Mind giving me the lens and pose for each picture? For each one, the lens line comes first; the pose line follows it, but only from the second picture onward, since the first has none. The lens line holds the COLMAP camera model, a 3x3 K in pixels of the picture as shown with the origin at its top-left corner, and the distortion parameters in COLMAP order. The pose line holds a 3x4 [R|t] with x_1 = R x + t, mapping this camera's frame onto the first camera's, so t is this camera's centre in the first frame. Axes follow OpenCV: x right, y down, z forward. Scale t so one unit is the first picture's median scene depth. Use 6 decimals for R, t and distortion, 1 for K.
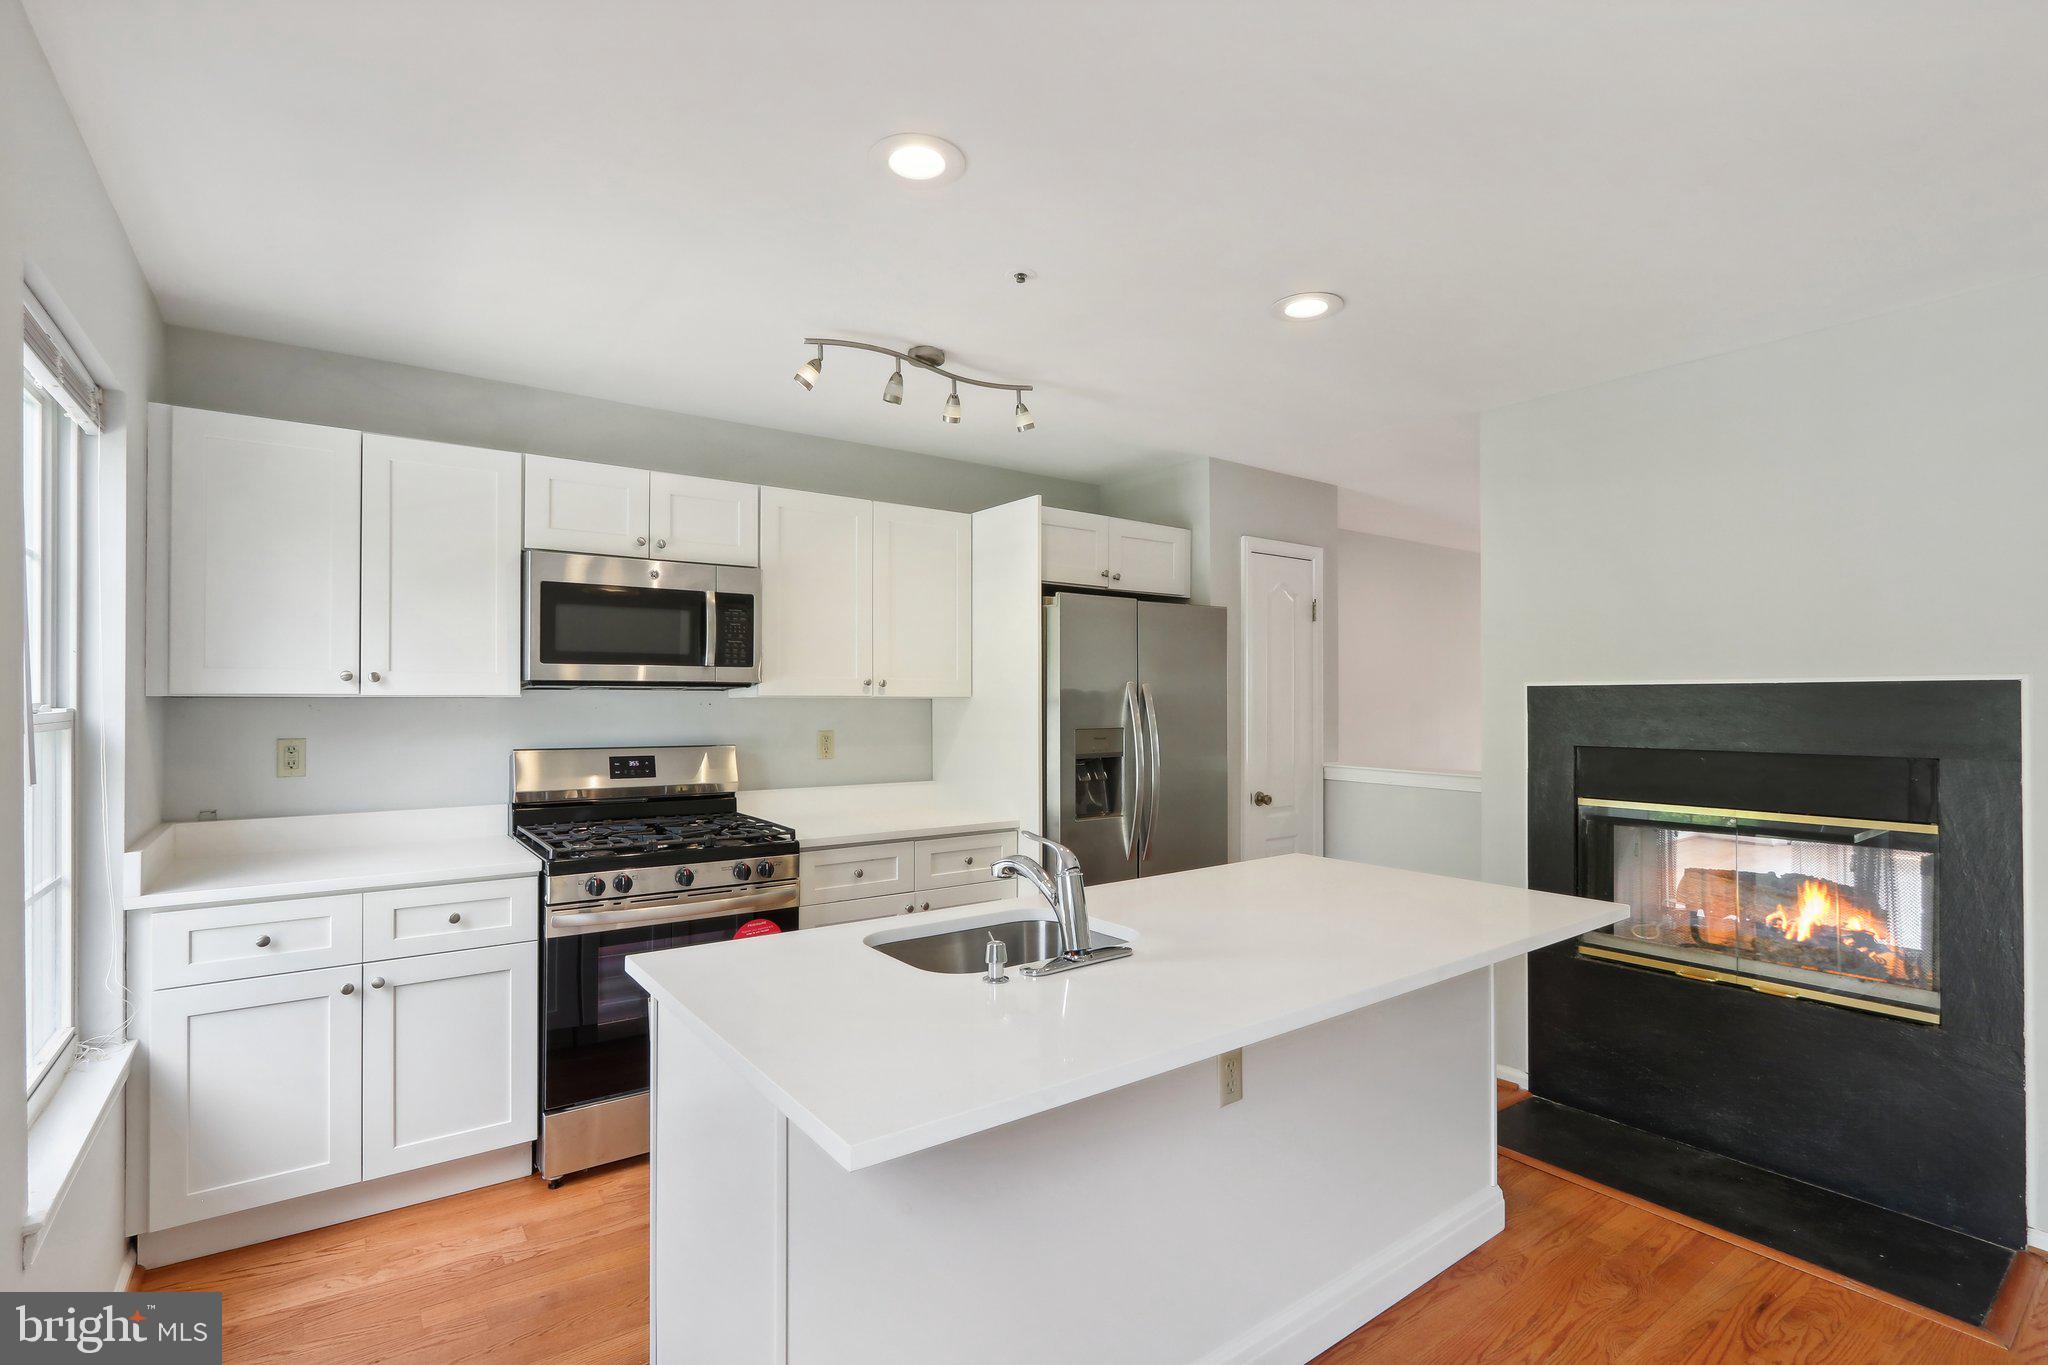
lens RADIAL K [[988.1, 0, 1011.1], [0, 988.1, 683.7], [0, 0, 1]] dist [-0.003317, -0.002261]
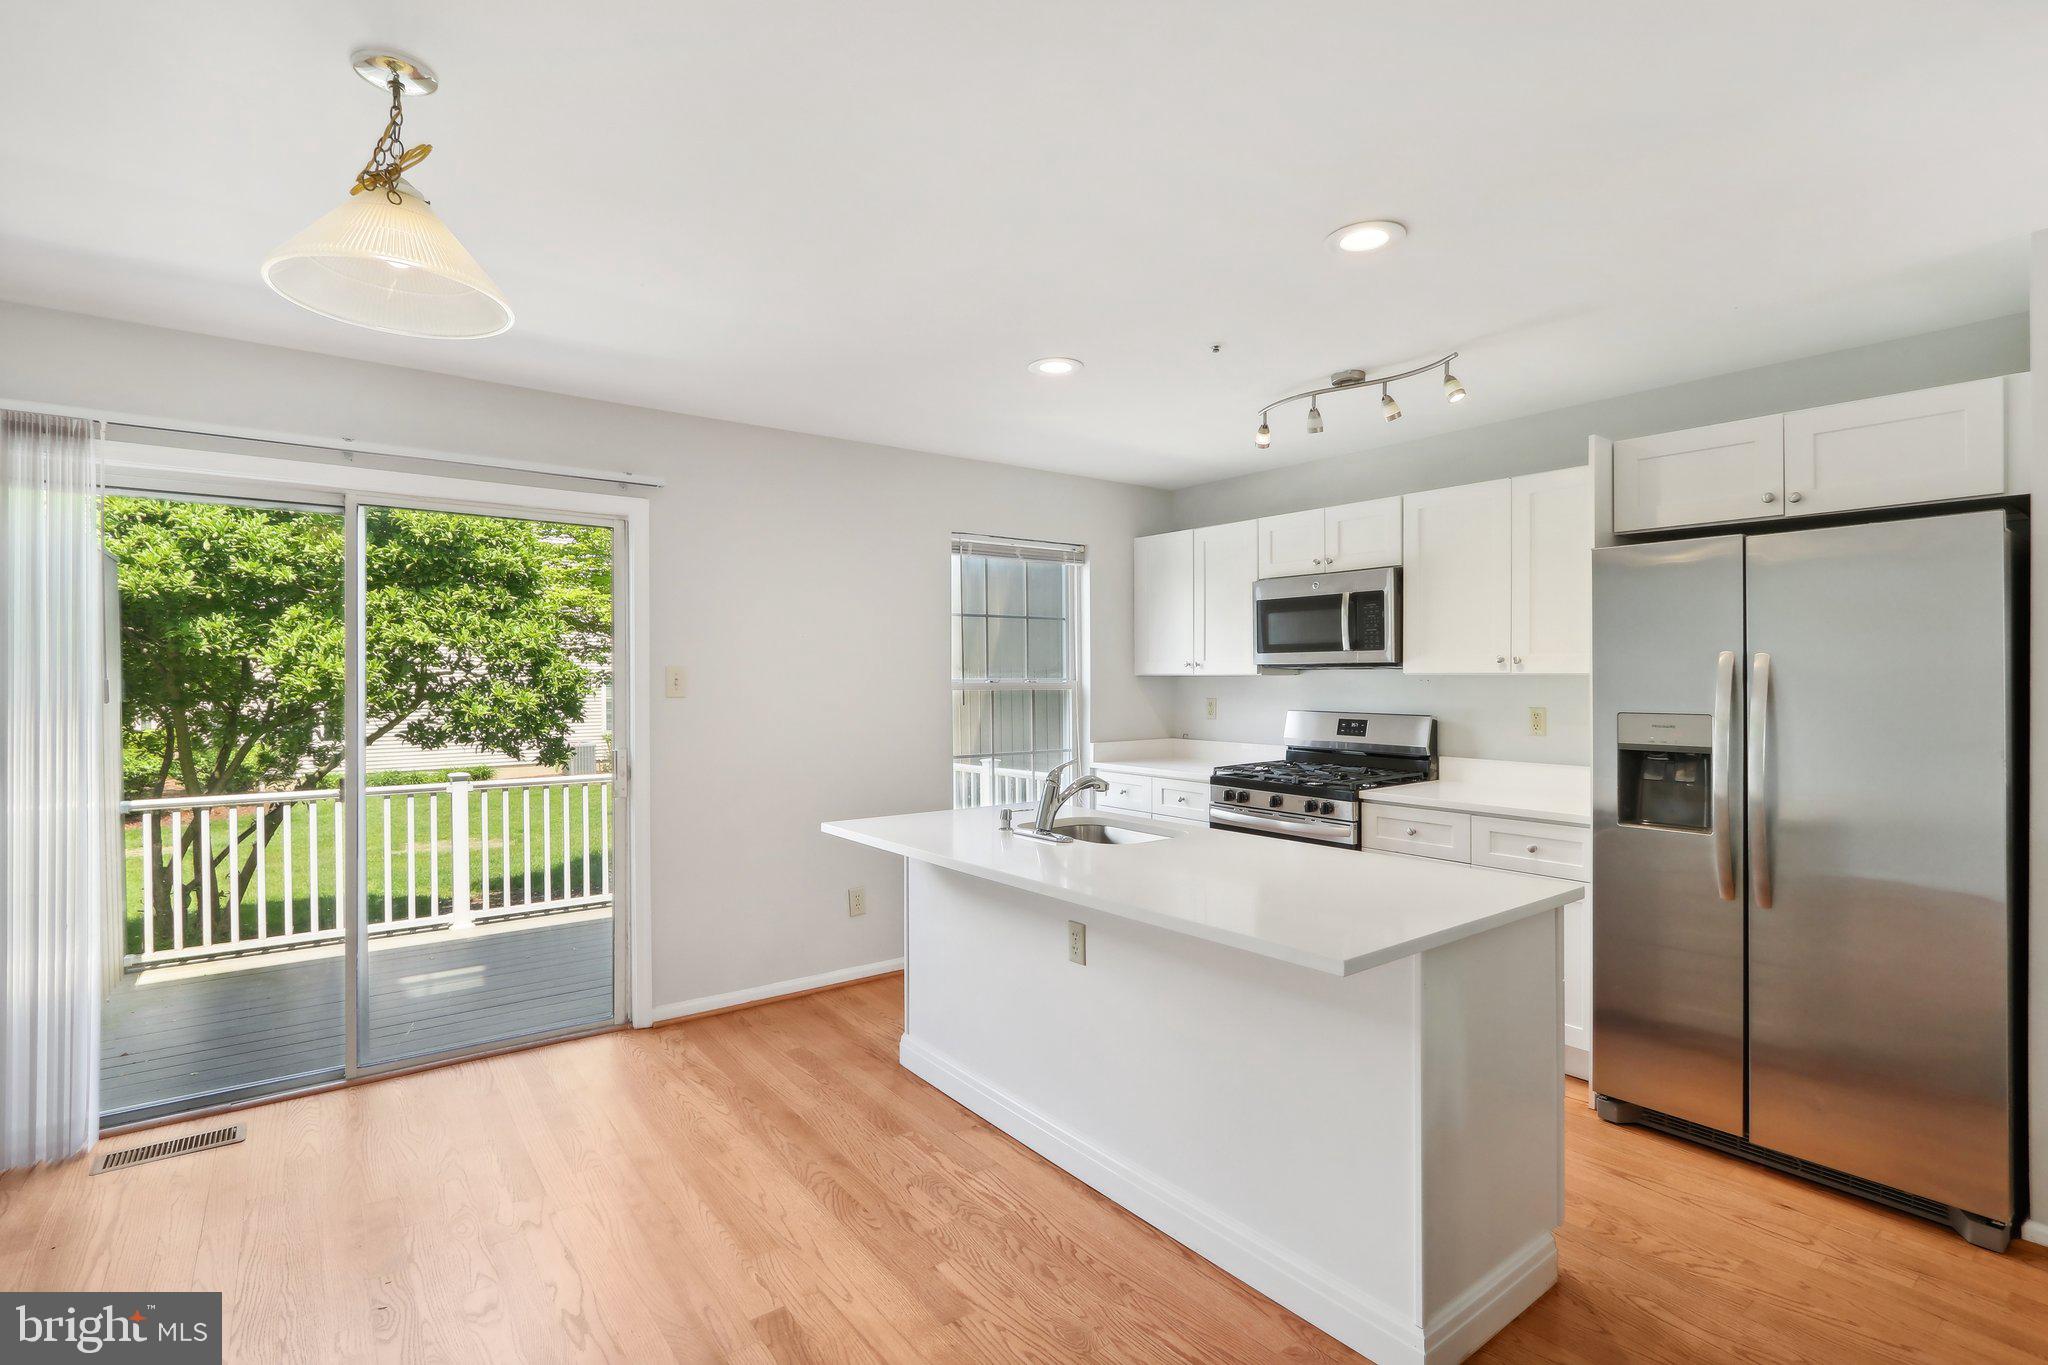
lens RADIAL K [[988.1, 0, 988.1], [0, 988.1, 680.5], [0, 0, 1]] dist [-0.003317, -0.002261]
pose [[-0.014301, 0.008090, -0.999865, 1.014886], [0.023776, 0.999687, 0.007749, -0.000389], [0.999615, -0.023662, -0.014489, 0.561817]]
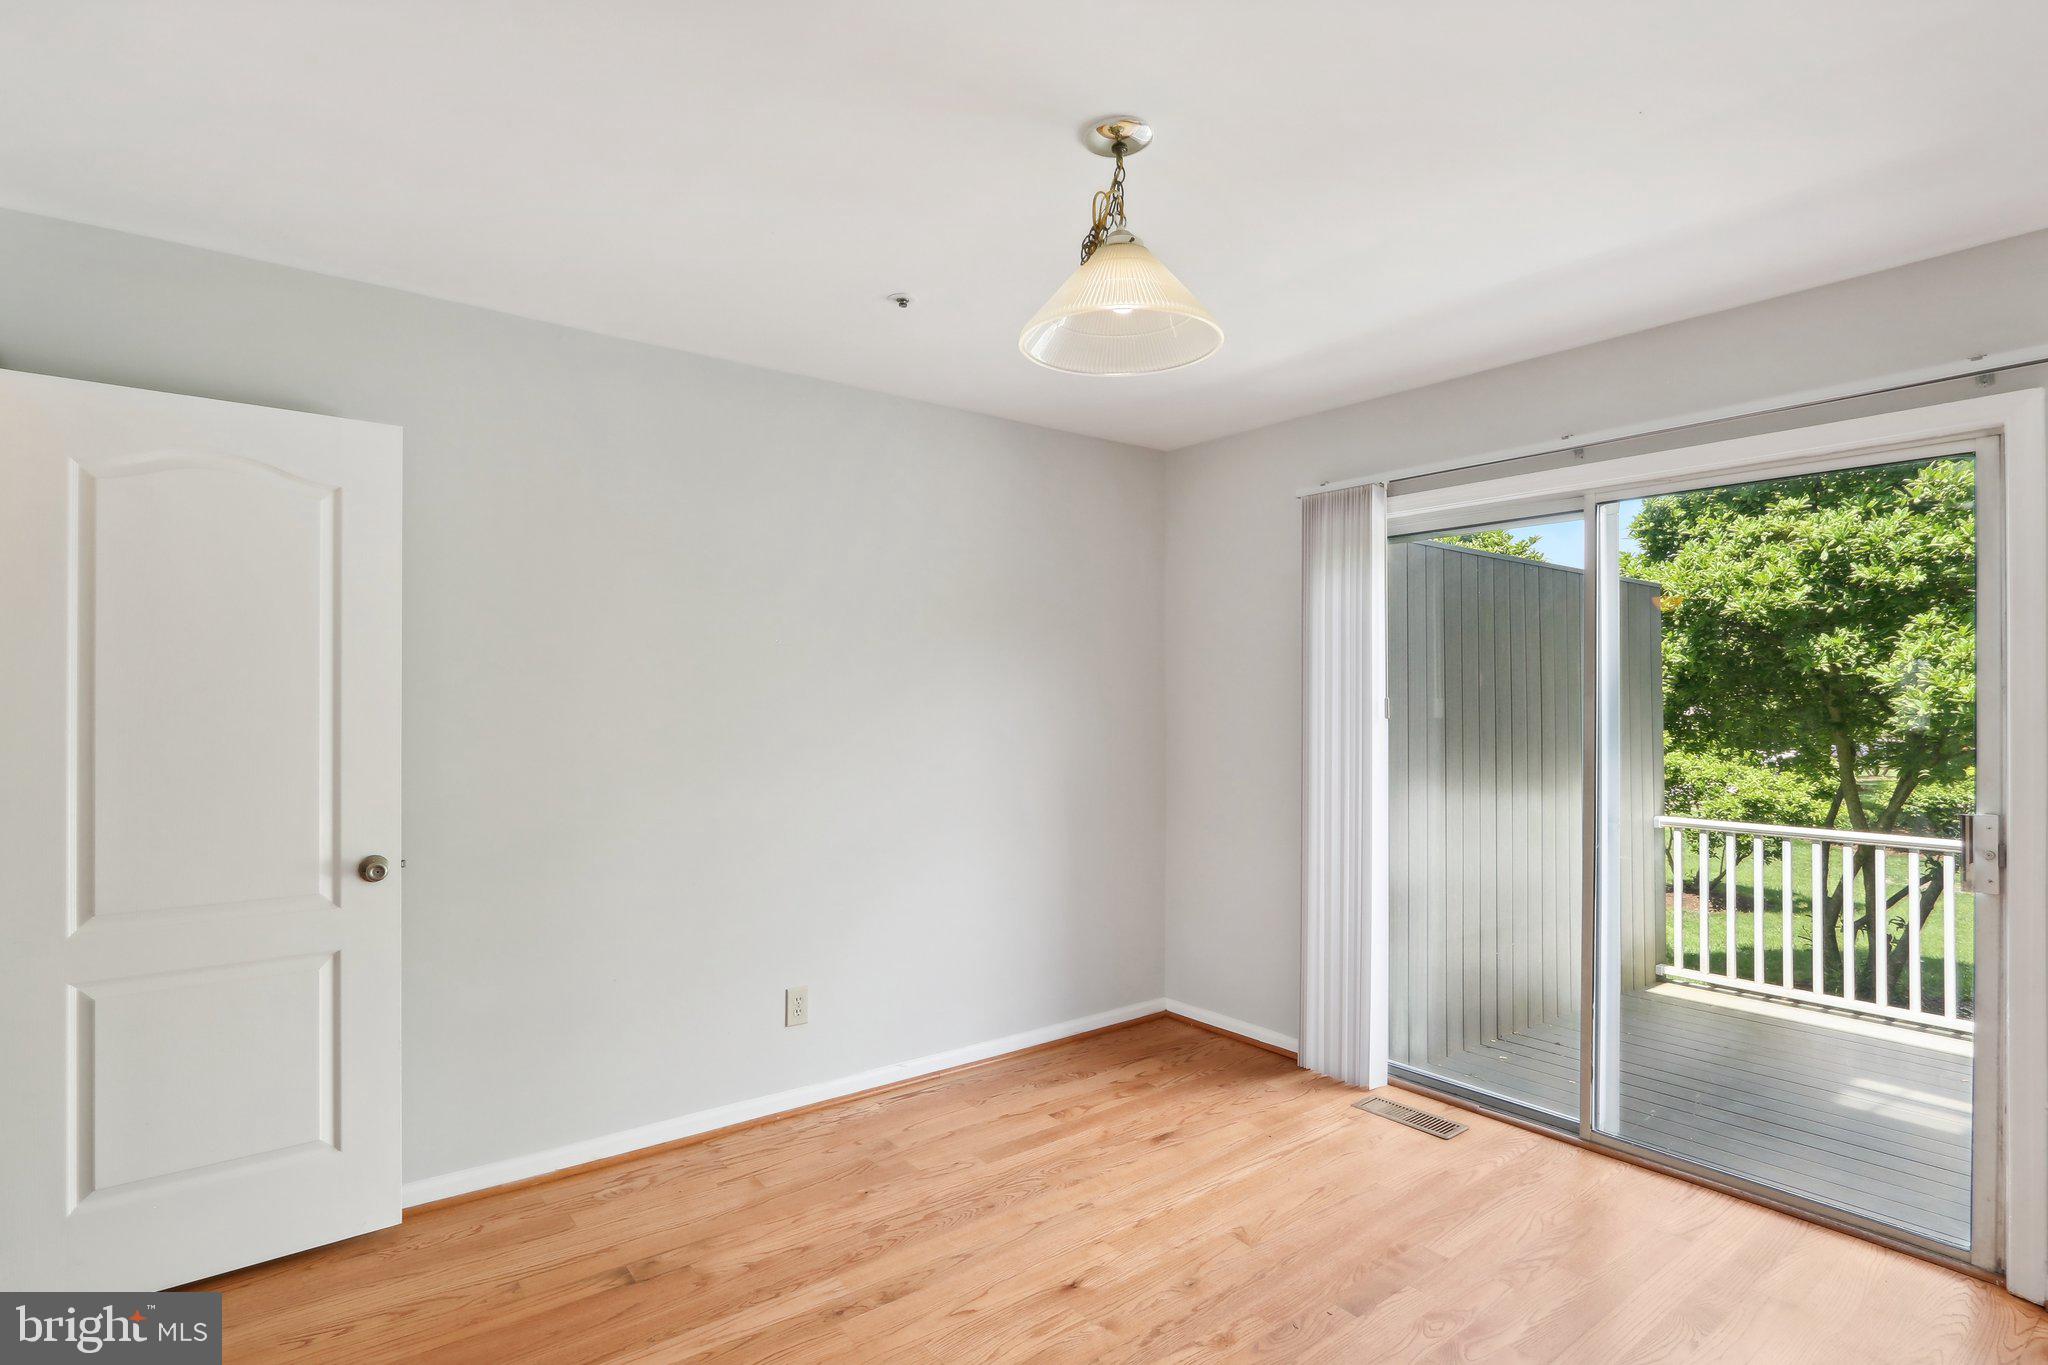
lens RADIAL K [[988.1, 0, 1012.7], [0, 988.1, 711.6], [0, 0, 1]] dist [-0.003317, -0.002261]
pose [[-0.999978, 0.004546, -0.004886, 0.527215], [0.004596, 0.999937, -0.010227, 0.009411], [0.004839, -0.010249, -0.999936, 0.818786]]
